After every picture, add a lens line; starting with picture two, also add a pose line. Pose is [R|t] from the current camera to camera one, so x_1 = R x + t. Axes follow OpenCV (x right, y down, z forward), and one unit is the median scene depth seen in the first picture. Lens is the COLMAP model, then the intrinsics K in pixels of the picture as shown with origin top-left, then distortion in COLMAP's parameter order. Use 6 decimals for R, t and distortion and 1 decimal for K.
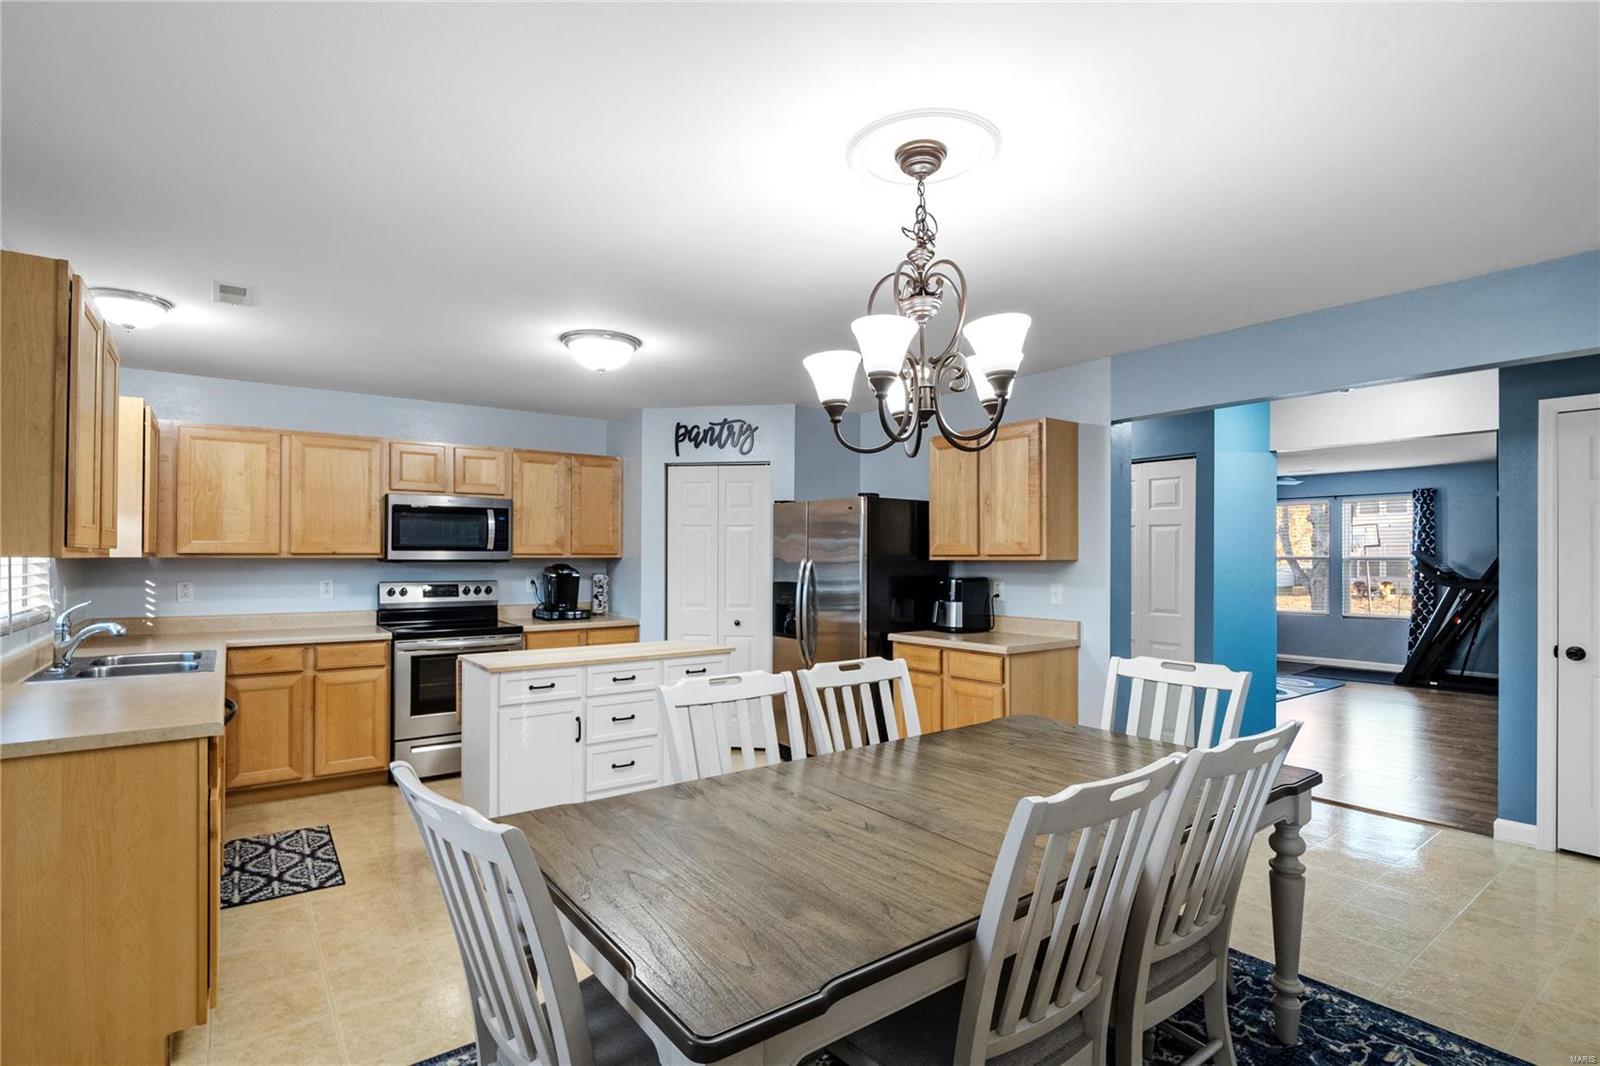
lens RADIAL K [[767.8, 0, 801.1], [0, 767.8, 551.6], [0, 0, 1]] dist [-0.002815, -0.001139]
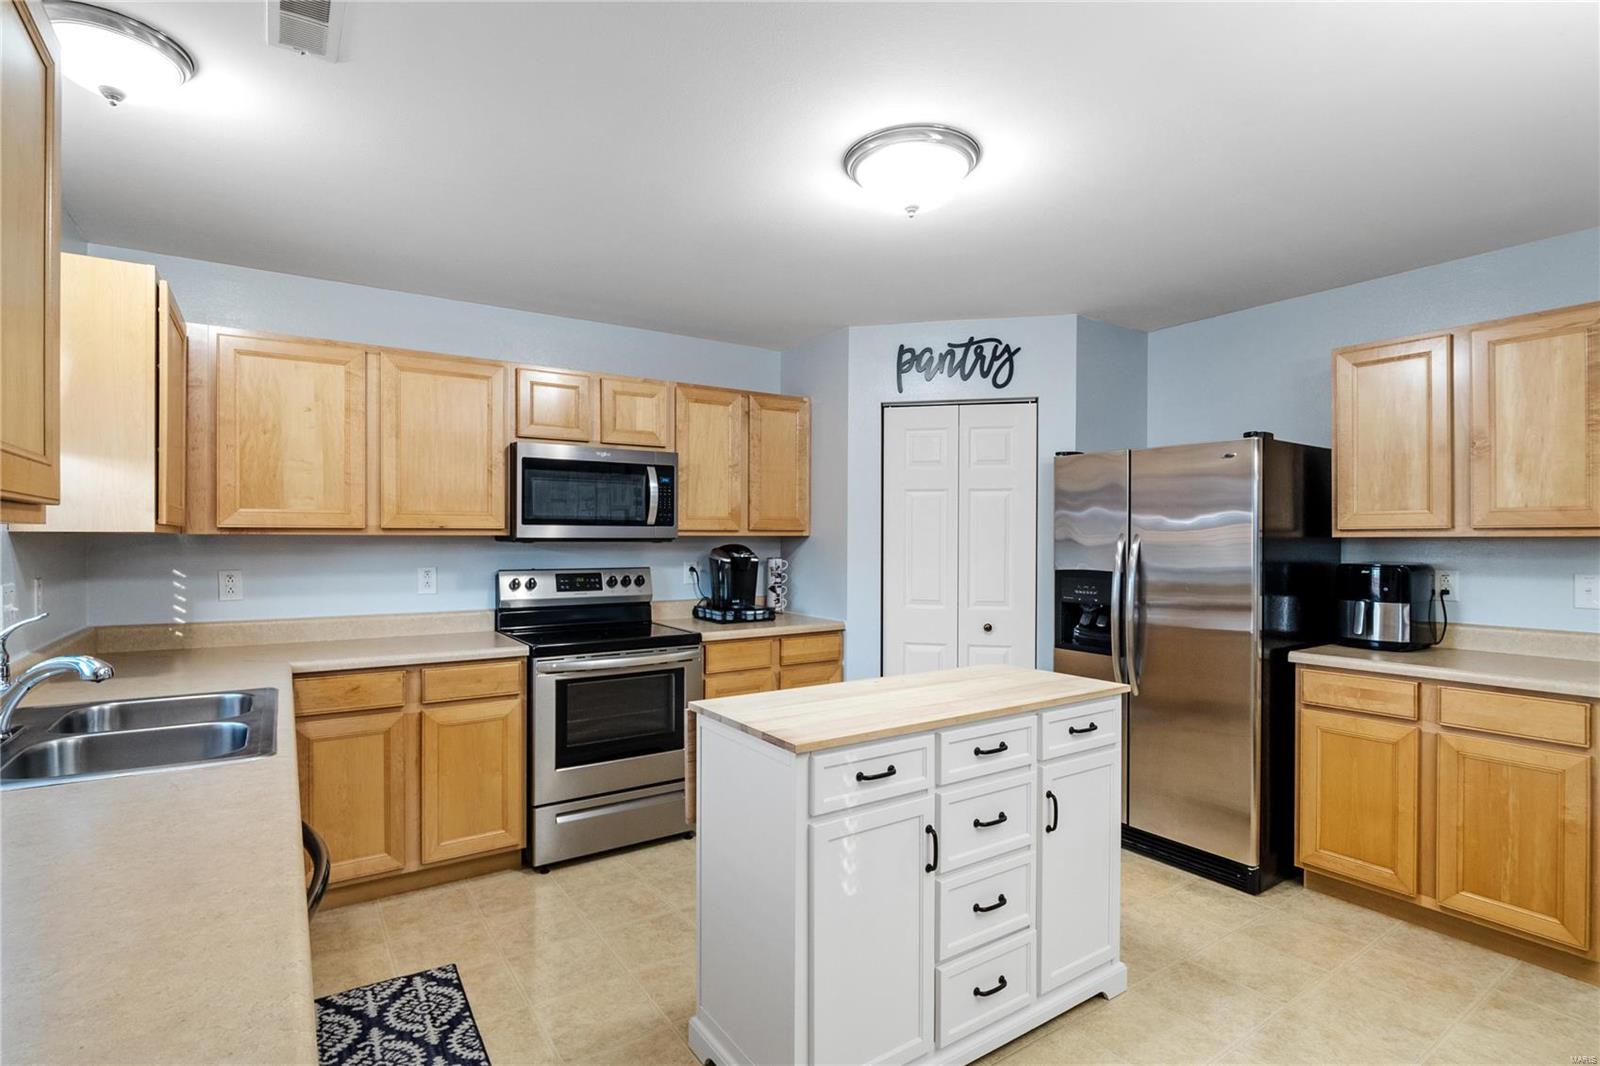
lens RADIAL K [[779.5, 0, 806.6], [0, 779.5, 543.0], [0, 0, 1]] dist [-0.000015, 0.000152]
pose [[0.998799, -0.001311, -0.048981, -0.243843], [0.001880, 0.999931, 0.011566, 0.007440], [0.048962, -0.011645, 0.998733, 0.314201]]
